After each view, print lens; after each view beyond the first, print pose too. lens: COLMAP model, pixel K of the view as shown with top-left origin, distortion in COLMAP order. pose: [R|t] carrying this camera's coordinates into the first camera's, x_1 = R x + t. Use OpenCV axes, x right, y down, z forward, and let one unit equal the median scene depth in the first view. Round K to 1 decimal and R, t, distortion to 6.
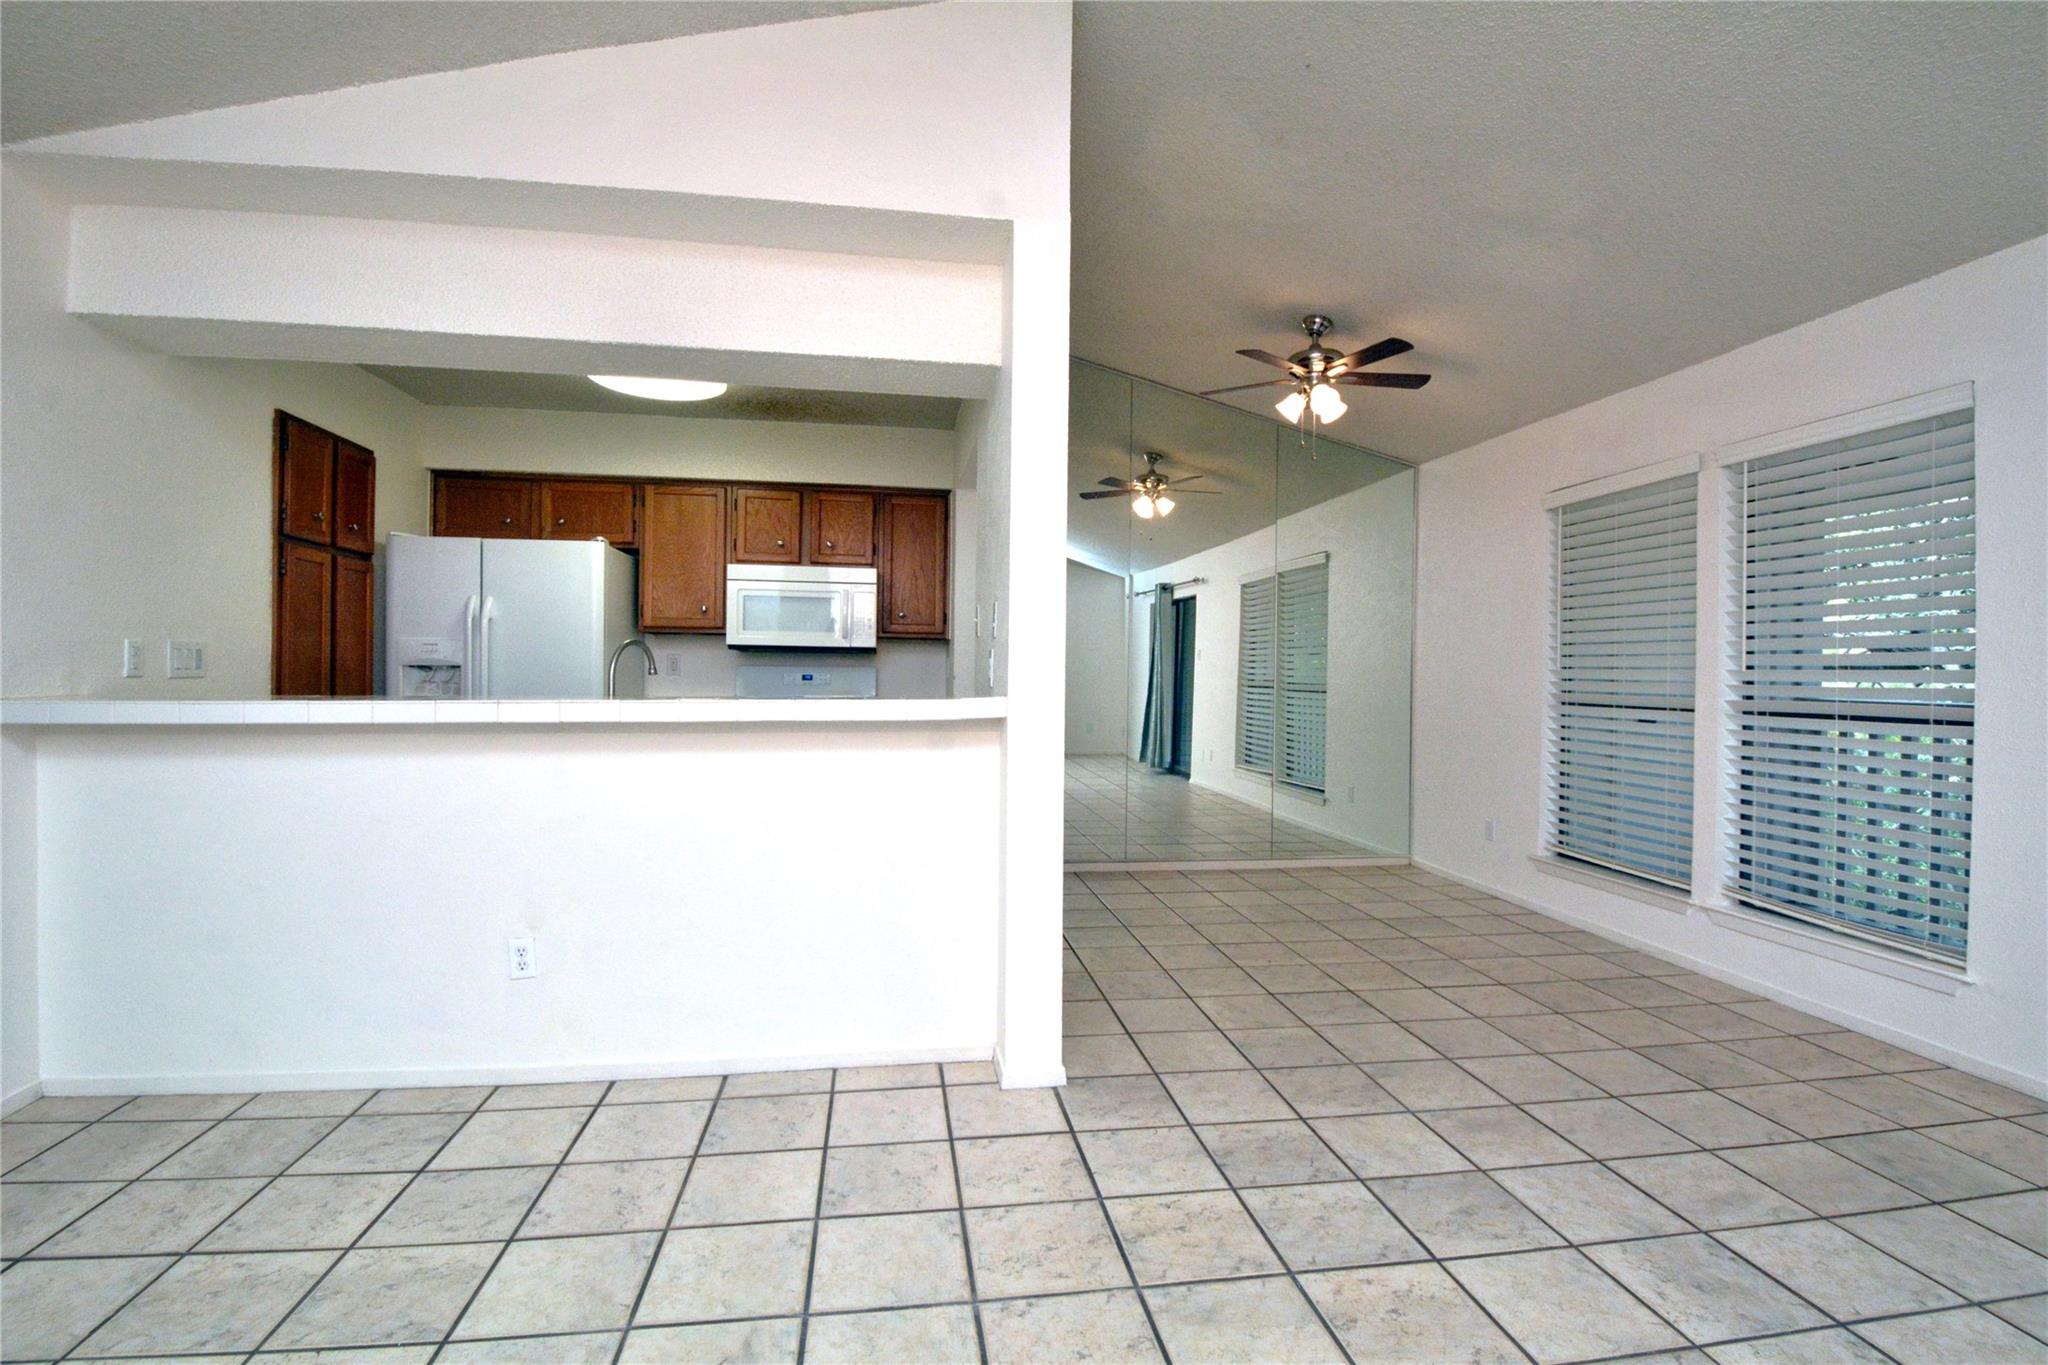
lens RADIAL K [[936.8, 0, 1024.0], [0, 936.8, 682.5], [0, 0, 1]] dist [0.005434, -0.018187]
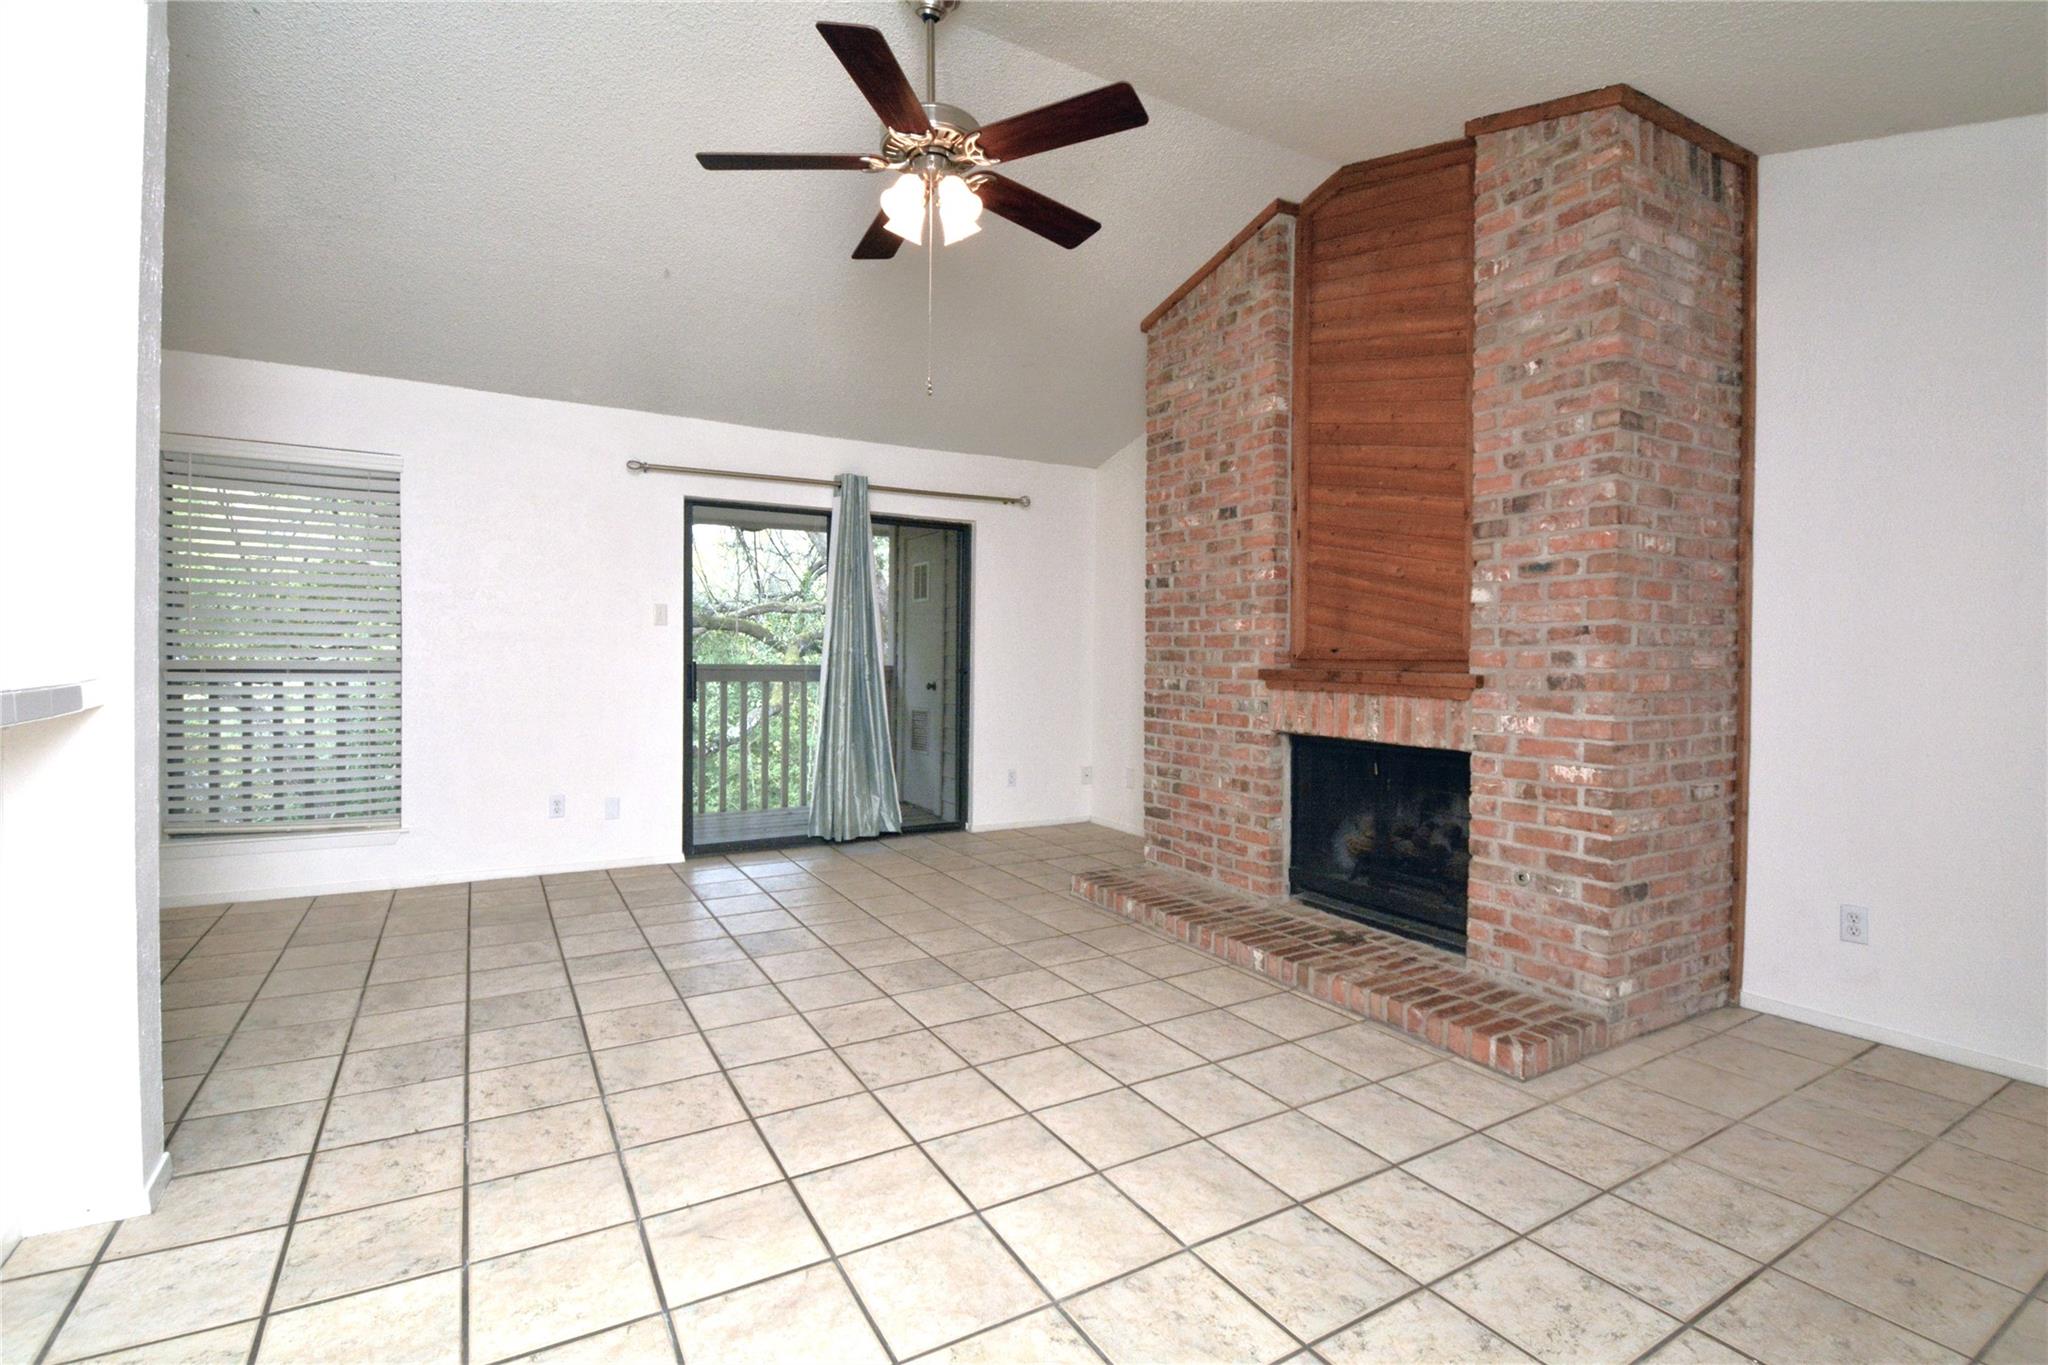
lens RADIAL K [[936.8, 0, 1024.0], [0, 936.8, 682.5], [0, 0, 1]] dist [0.005434, -0.018187]
pose [[-0.378761, -0.039224, 0.924663, -0.789344], [-0.013448, 0.999229, 0.036879, -0.007892], [-0.925397, 0.001534, -0.378997, 0.548043]]
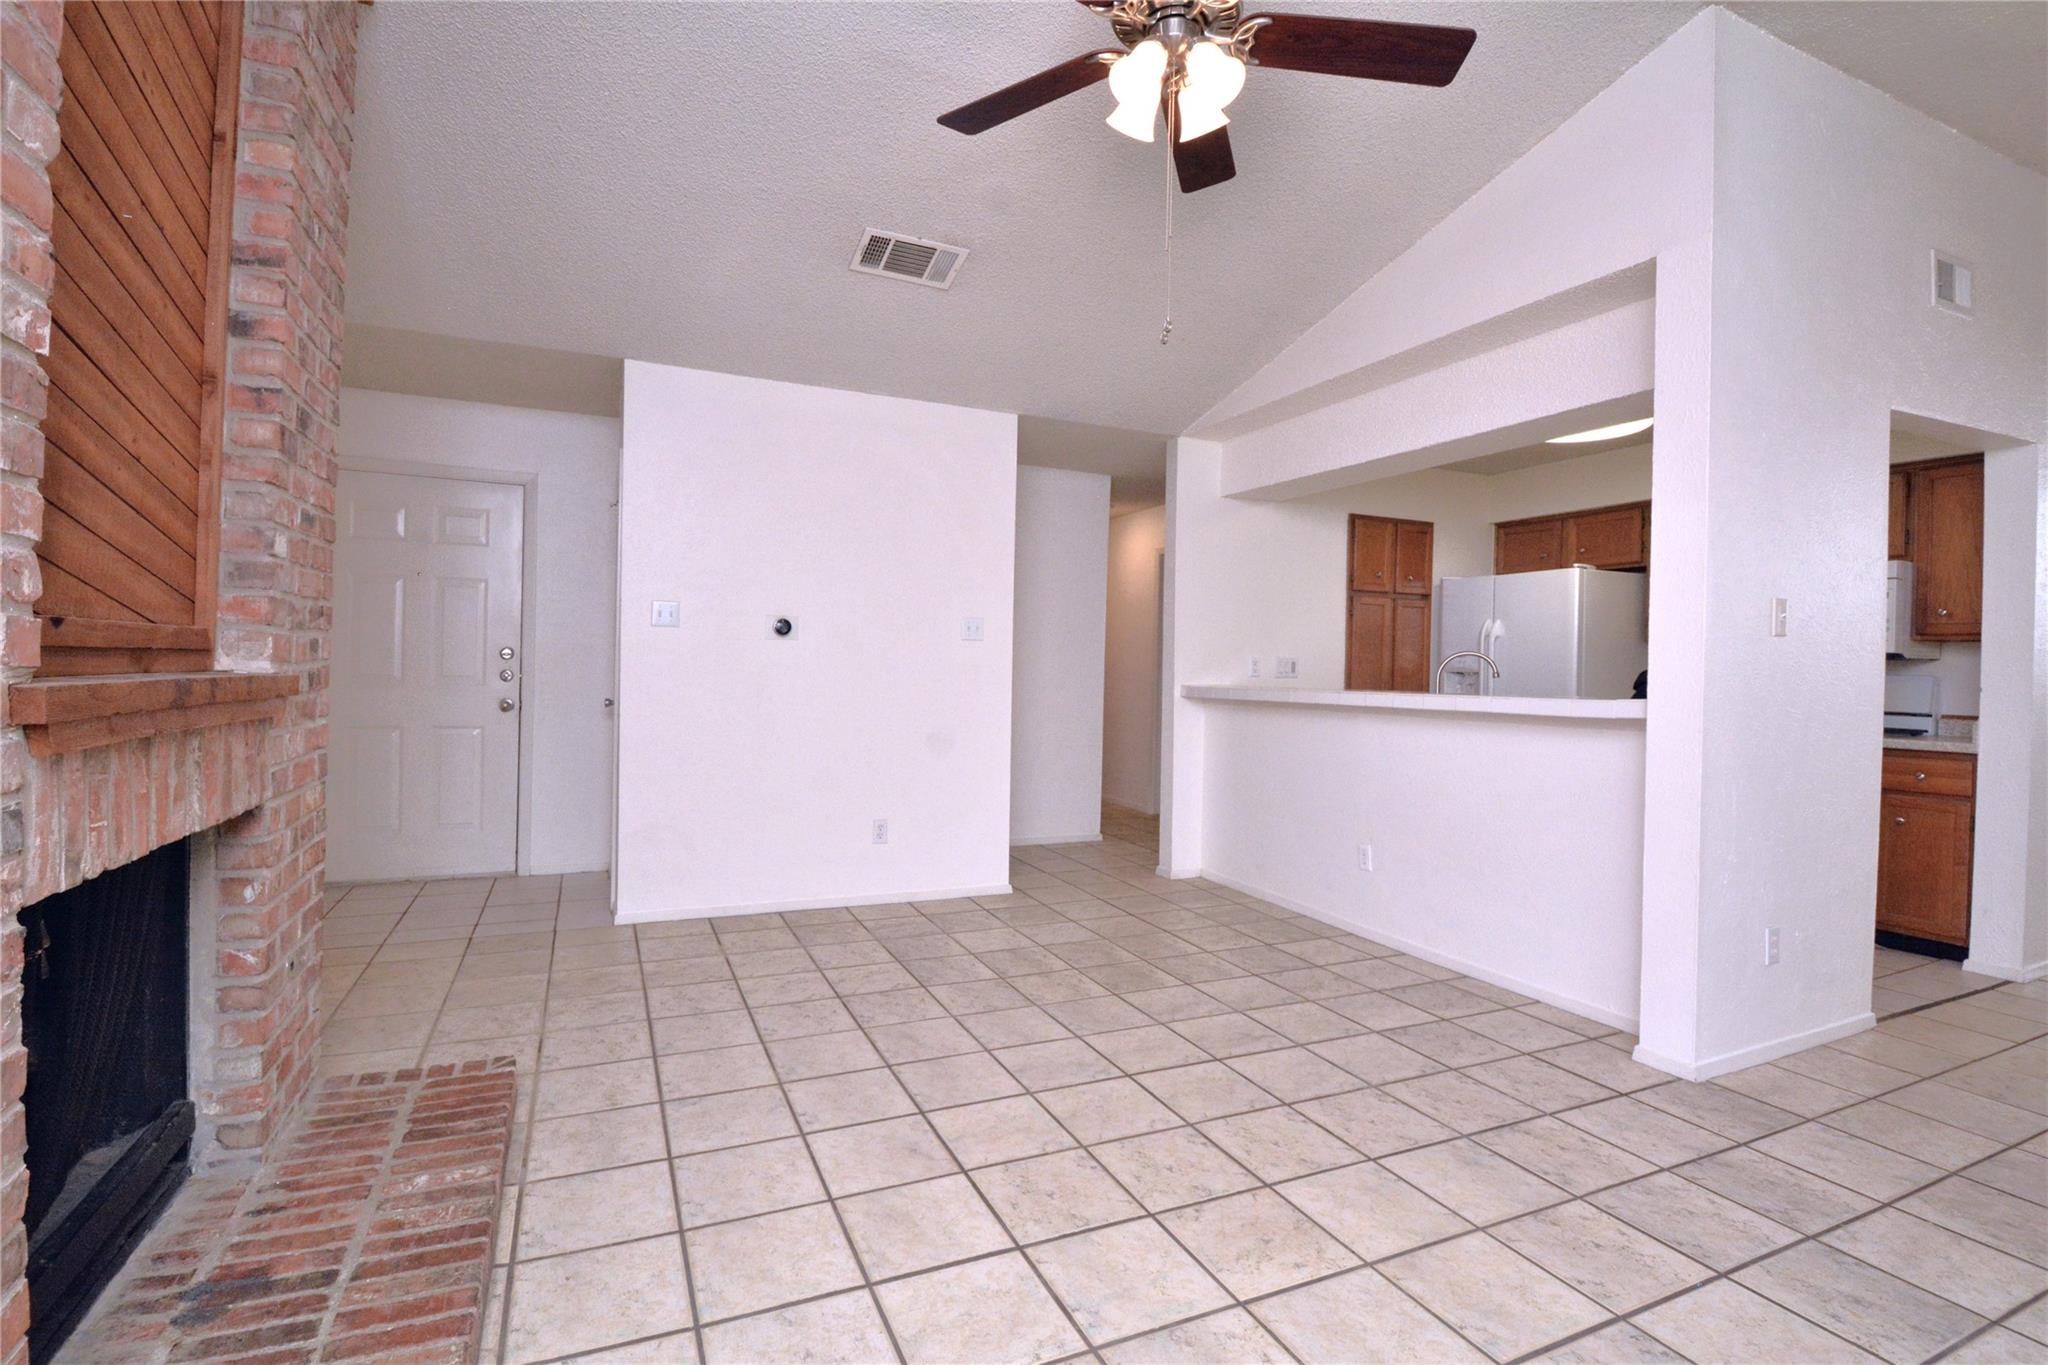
lens RADIAL K [[936.8, 0, 1024.0], [0, 936.8, 682.5], [0, 0, 1]] dist [0.005434, -0.018187]
pose [[0.278965, 0.011322, -0.960235, 0.698822], [-0.022276, 0.999738, 0.005316, 0.006042], [0.960043, 0.019907, 0.279144, 0.009674]]
